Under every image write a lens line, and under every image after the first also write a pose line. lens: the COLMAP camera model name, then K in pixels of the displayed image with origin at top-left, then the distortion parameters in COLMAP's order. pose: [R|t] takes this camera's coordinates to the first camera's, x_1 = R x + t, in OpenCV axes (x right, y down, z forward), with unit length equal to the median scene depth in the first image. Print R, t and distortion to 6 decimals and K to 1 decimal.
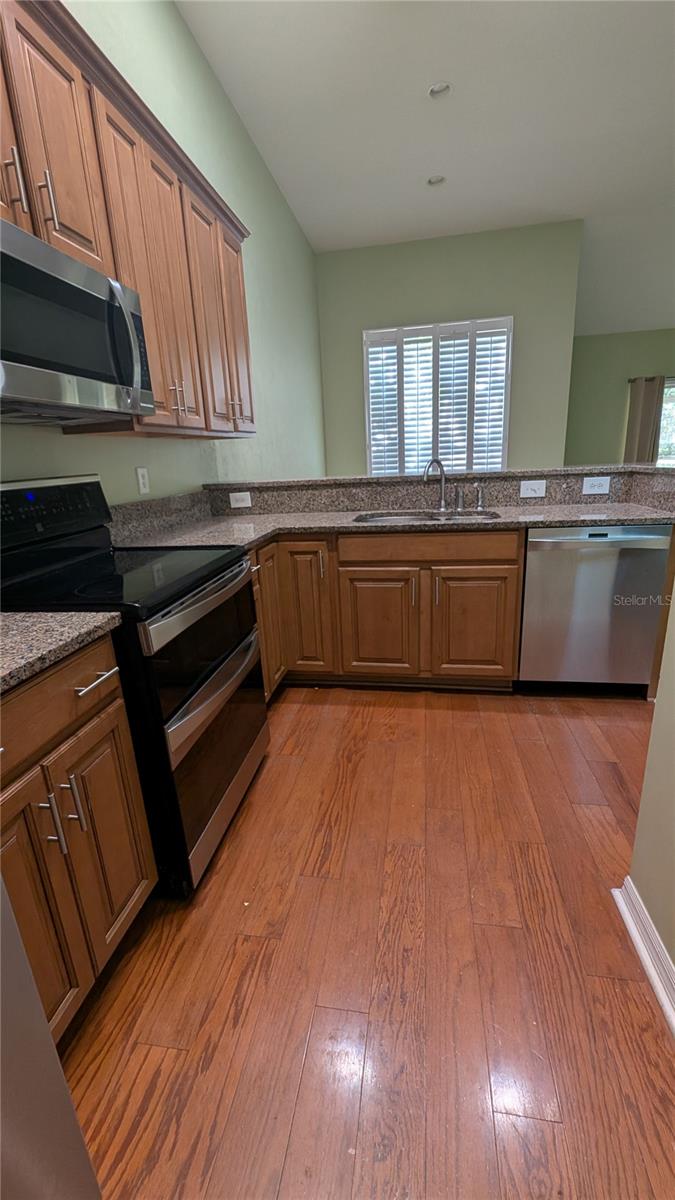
lens RADIAL K [[481.2, 0, 343.0], [0, 481.2, 595.0], [0, 0, 1]] dist [0.001190, 0.000062]
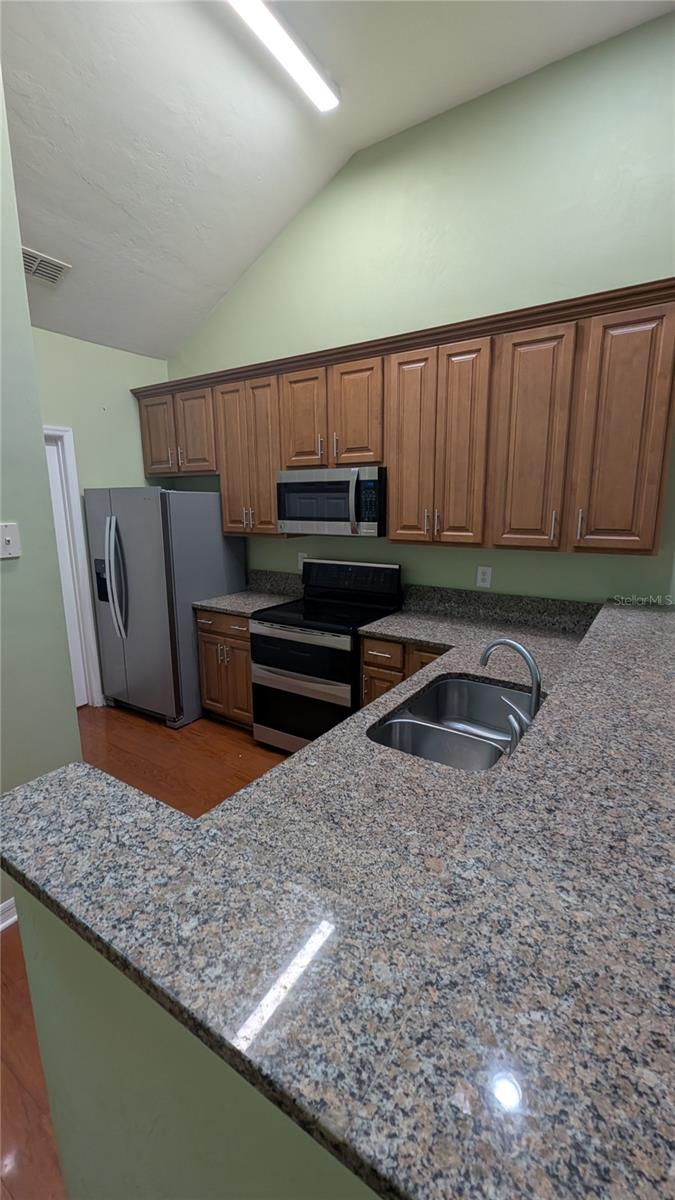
lens RADIAL K [[481.2, 0, 343.0], [0, 481.2, 595.0], [0, 0, 1]] dist [0.001190, 0.000062]
pose [[-0.396838, 0.229617, -0.888704, 0.828423], [-0.233585, 0.911067, 0.339699, -0.529360], [0.887670, 0.342394, -0.307911, 1.080580]]
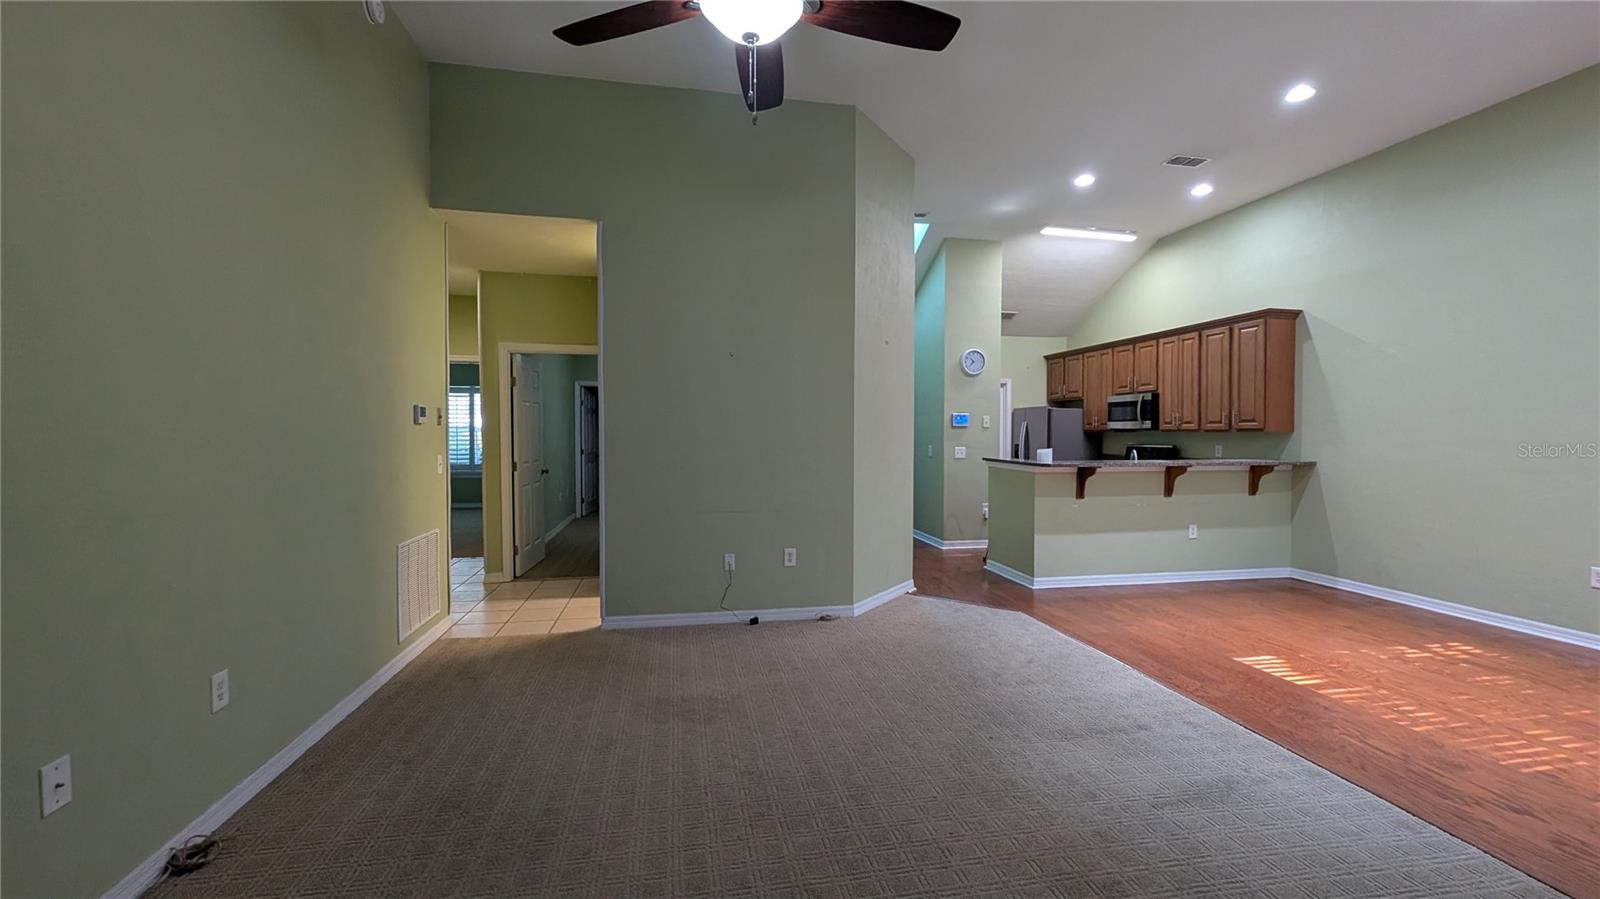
lens RADIAL K [[641.7, 0, 800.0], [0, 641.7, 449.5], [0, 0, 1]] dist [0.001190, 0.000062]
pose [[-0.940325, 0.051597, -0.336343, 2.413934], [-0.056592, 0.950958, 0.304099, -1.050118], [0.335538, 0.304986, -0.891290, 3.066861]]
